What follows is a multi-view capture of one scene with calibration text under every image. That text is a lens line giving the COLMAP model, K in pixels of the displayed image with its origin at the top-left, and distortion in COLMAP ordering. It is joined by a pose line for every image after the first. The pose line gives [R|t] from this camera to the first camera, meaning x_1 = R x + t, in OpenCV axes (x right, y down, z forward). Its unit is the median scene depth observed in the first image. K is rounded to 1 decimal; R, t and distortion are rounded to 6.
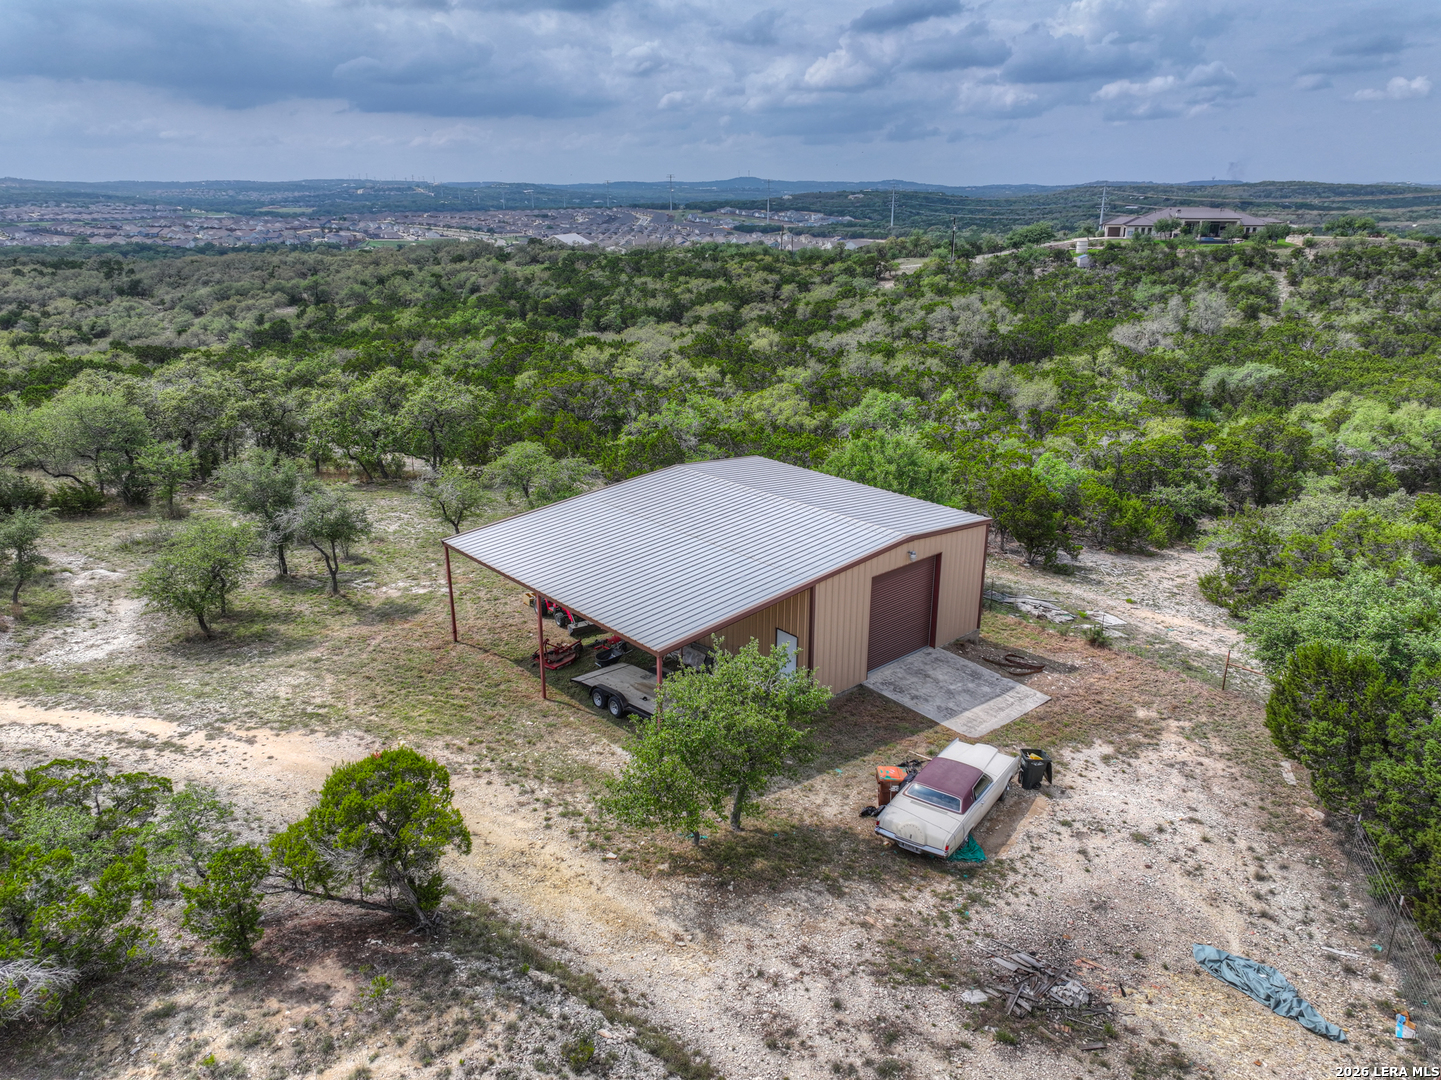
lens RADIAL K [[1013.3, 0, 718.8], [0, 1013.3, 534.1], [0, 0, 1]] dist [-0.009346, 0.029536]
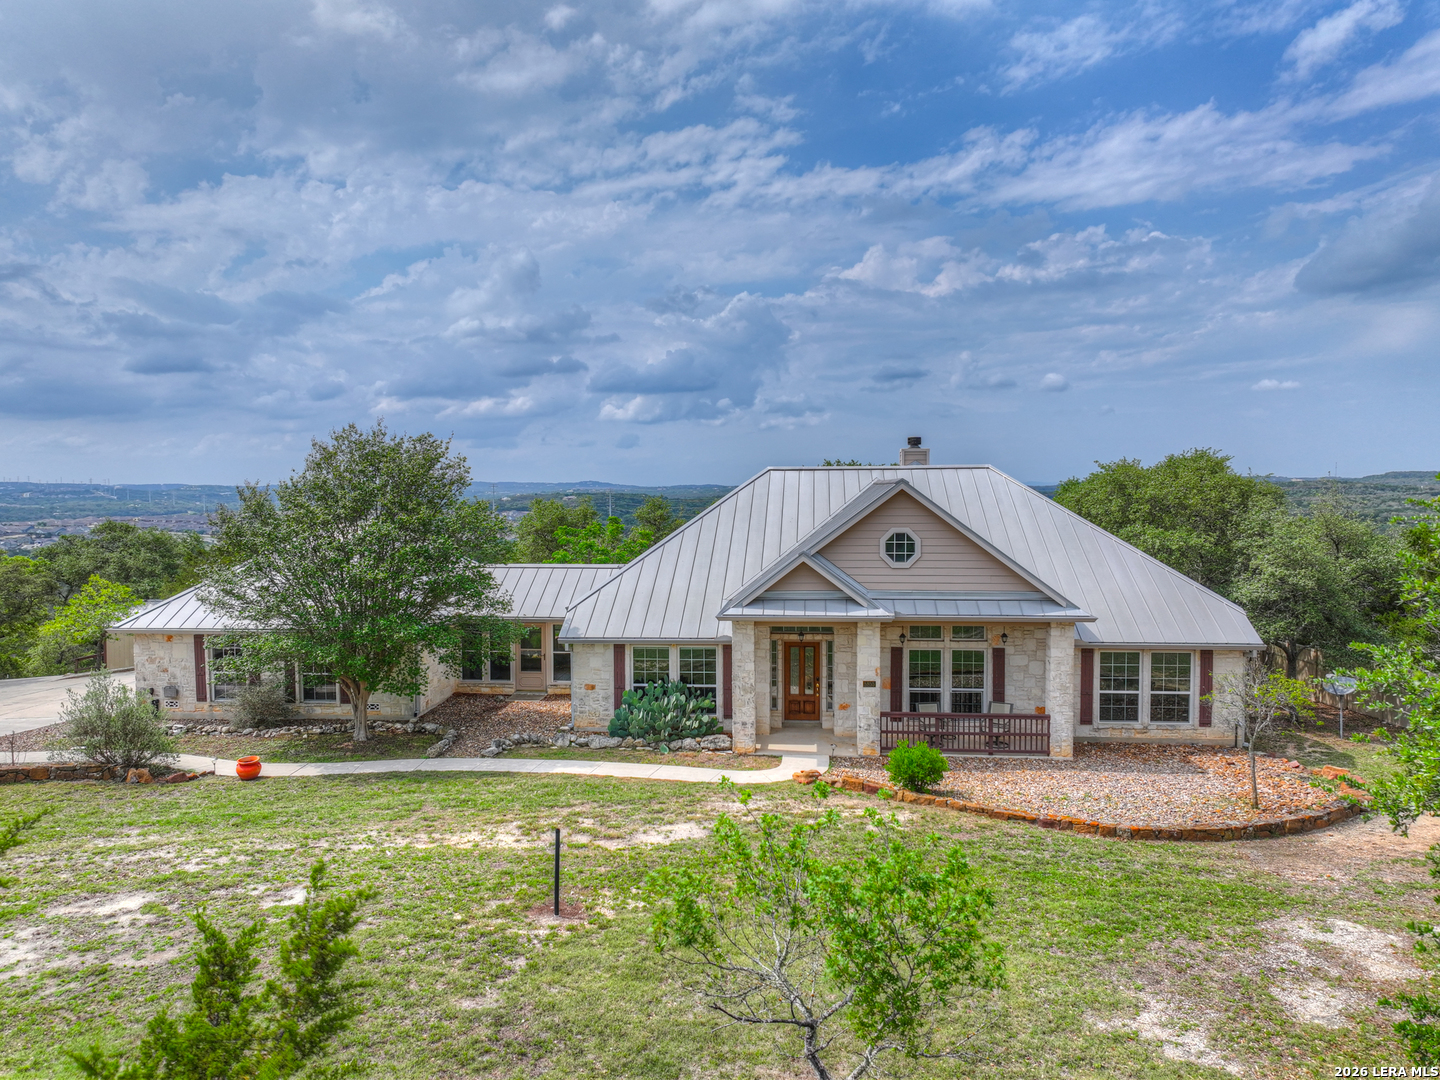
lens RADIAL K [[1012.5, 0, 718.3], [0, 1012.5, 534.1], [0, 0, 1]] dist [-0.009346, 0.029536]
pose [[0.957986, -0.017054, 0.286309, -0.232946], [0.096480, 0.959220, -0.265684, 0.129160], [-0.270102, 0.282144, 0.920565, -0.471338]]
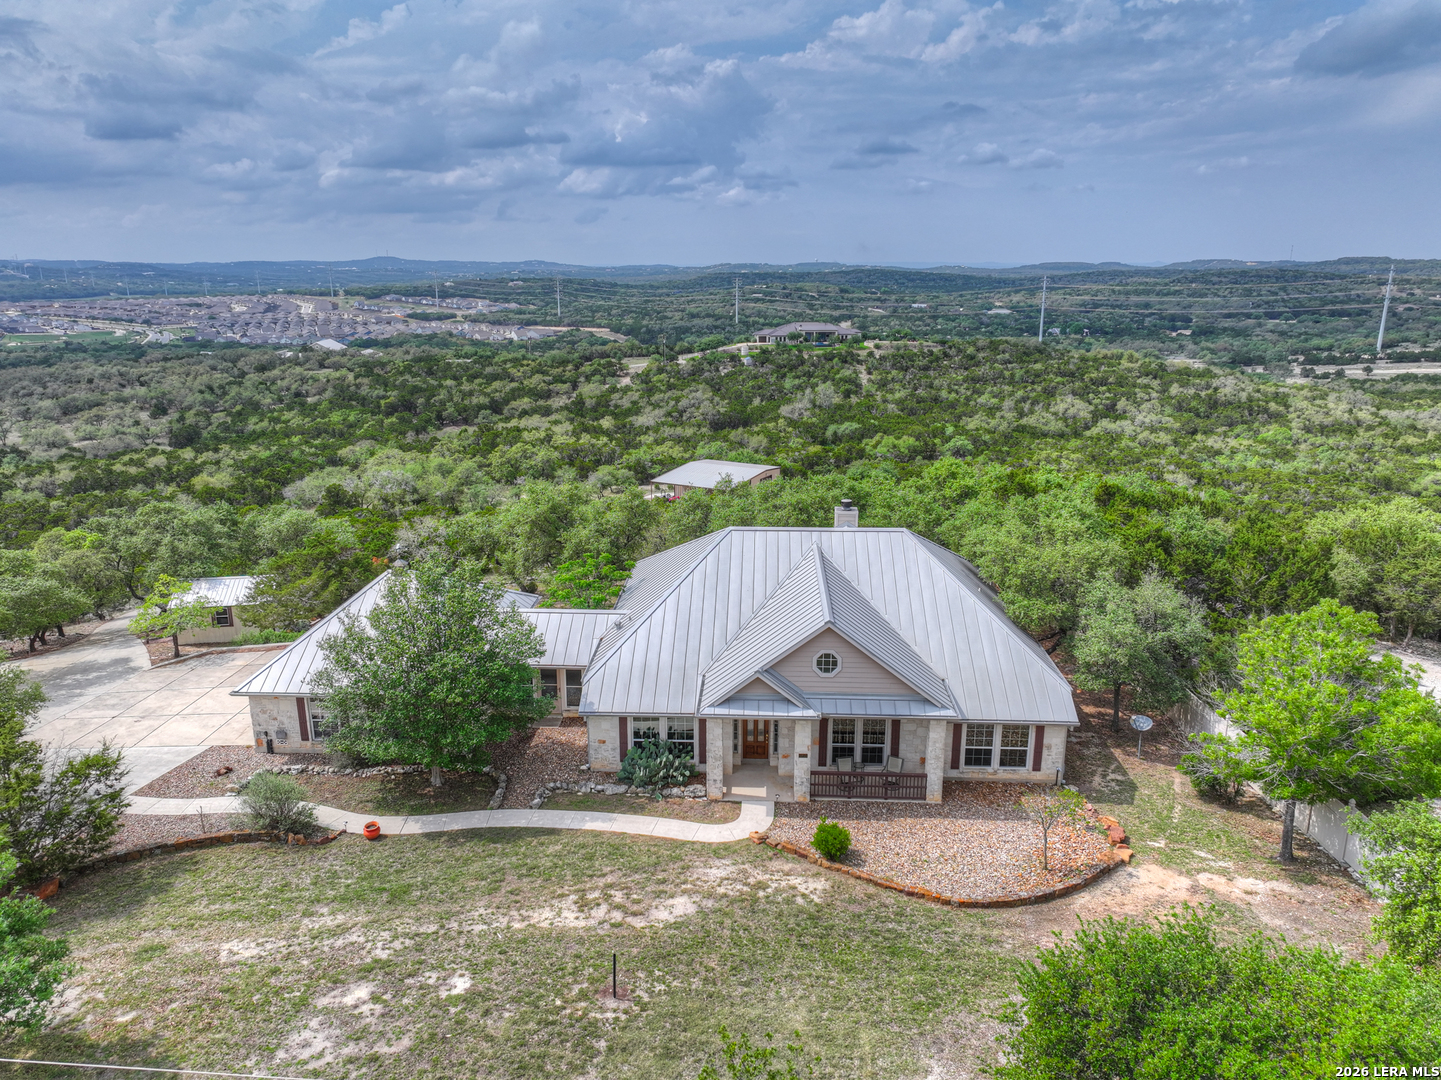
lens RADIAL K [[1012.3, 0, 718.2], [0, 1012.3, 534.4], [0, 0, 1]] dist [-0.001026, 0.015009]
pose [[0.943456, -0.084020, 0.320674, -0.247523], [0.106186, 0.992973, -0.052243, 0.084577], [-0.314031, 0.083340, 0.945748, -0.523033]]
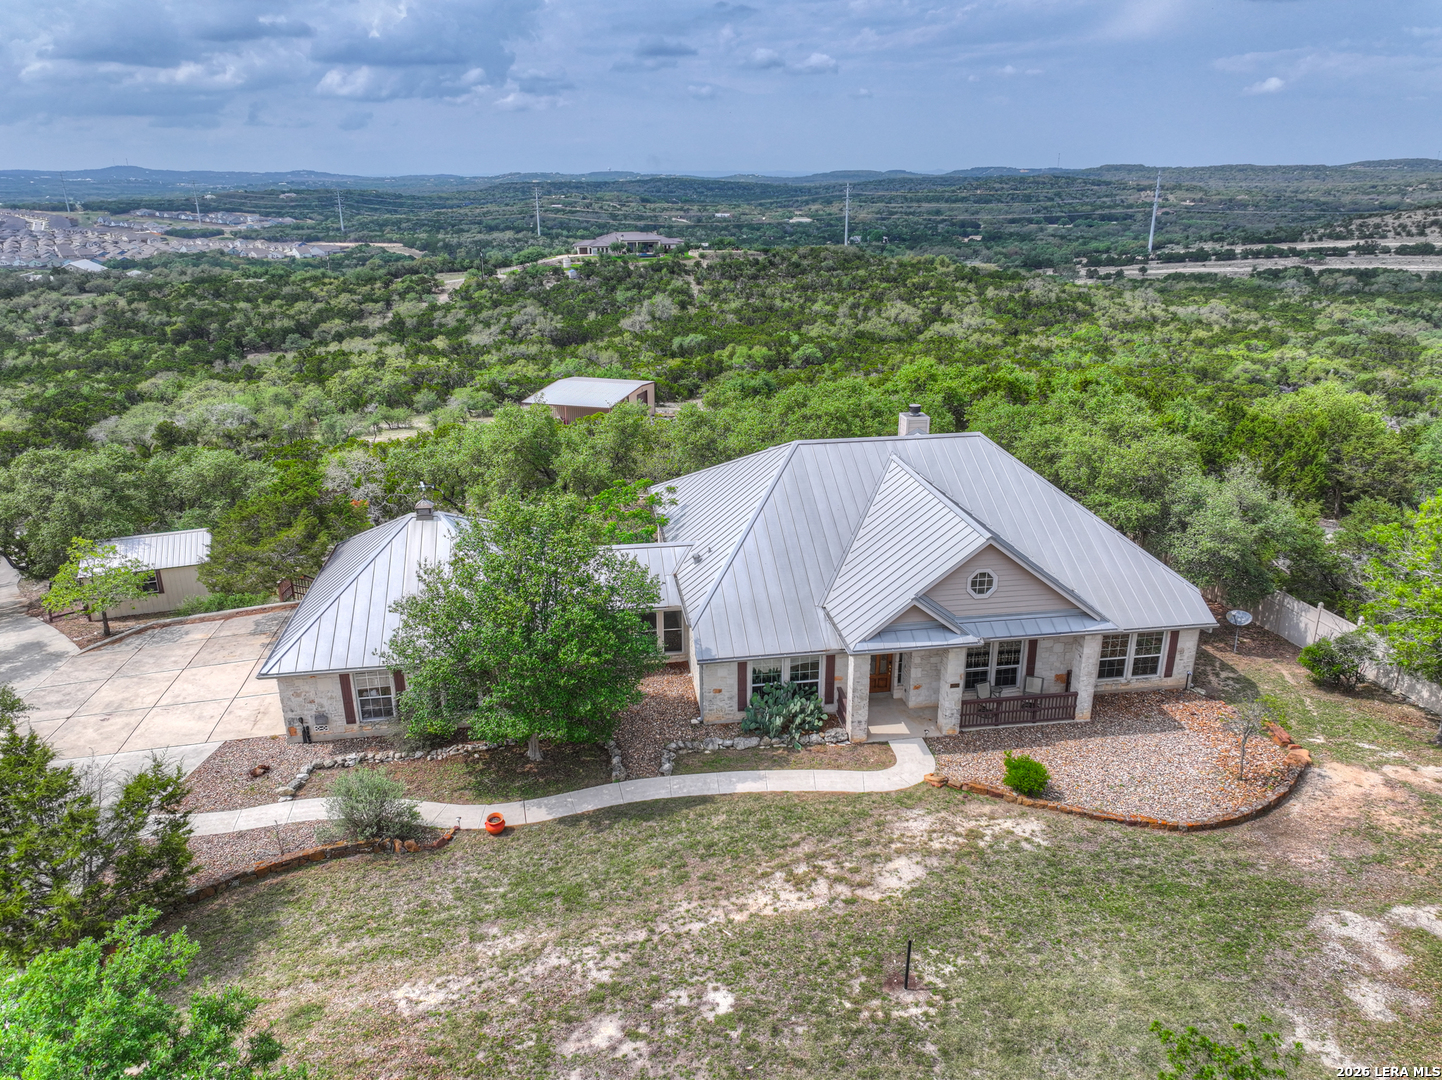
lens RADIAL K [[1013.0, 0, 718.7], [0, 1013.0, 534.4], [0, 0, 1]] dist [-0.001026, 0.015009]
pose [[0.860812, -0.173075, 0.478590, -0.285819], [0.168013, 0.984317, 0.053769, 0.076542], [-0.480390, 0.034124, 0.876391, -0.481157]]
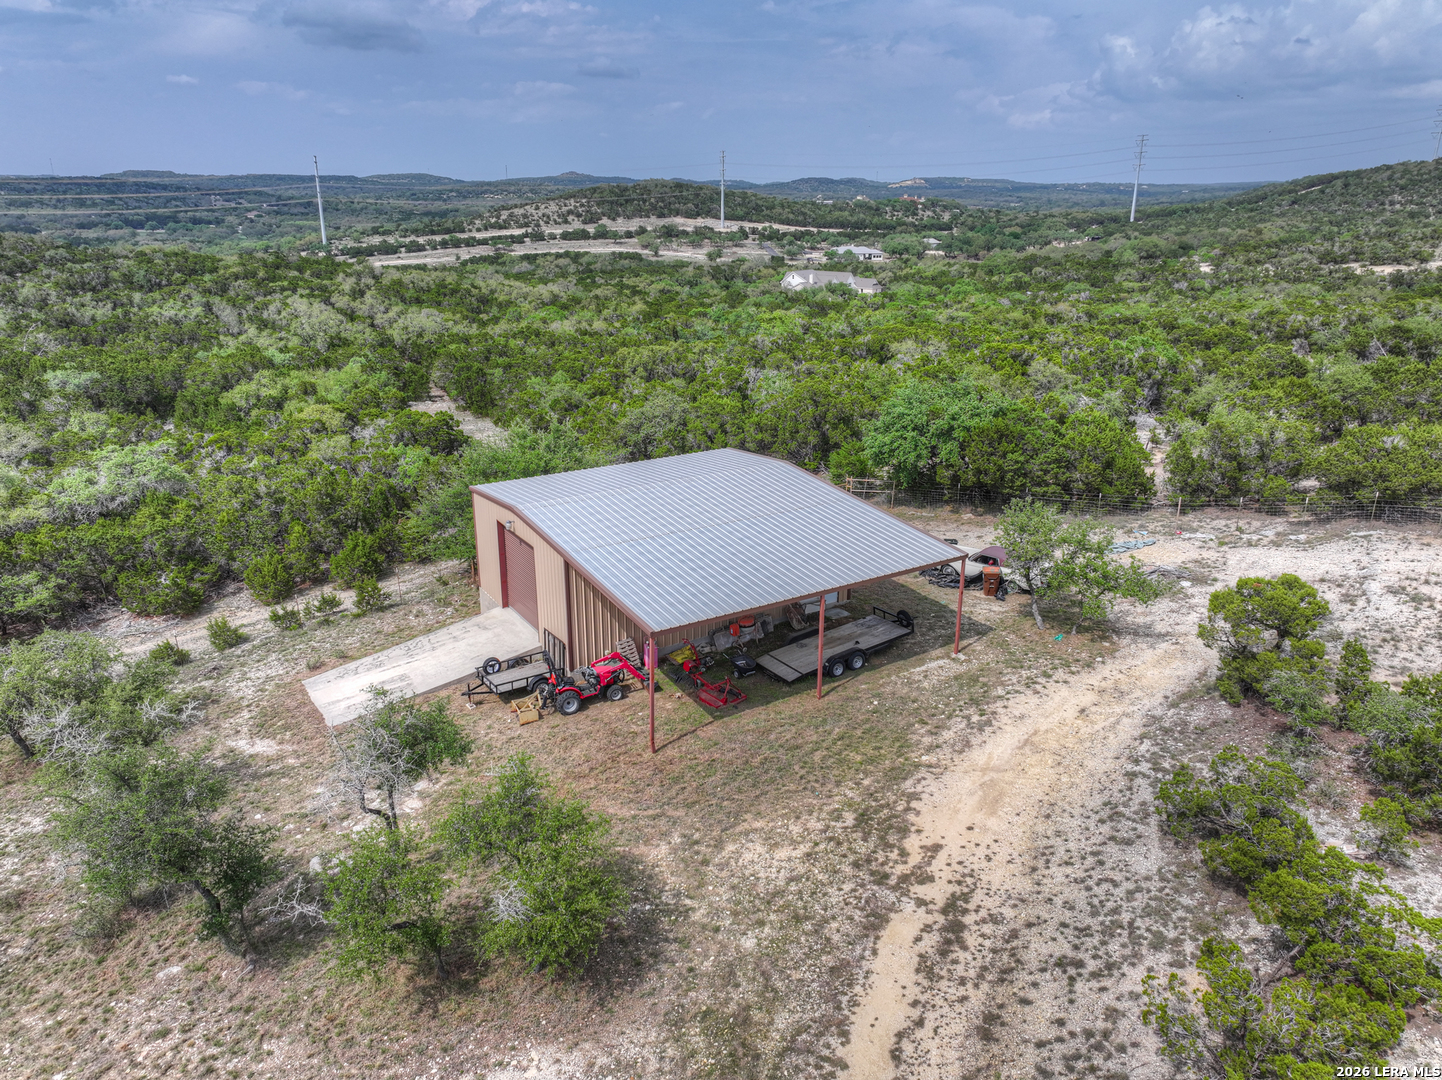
lens RADIAL K [[1013.0, 0, 718.7], [0, 1013.0, 534.4], [0, 0, 1]] dist [-0.001026, 0.015009]
pose [[0.166977, -0.316216, 0.933877, -0.191367], [0.314213, 0.914855, 0.253594, -0.048696], [-0.934553, 0.251091, 0.252119, 0.142224]]
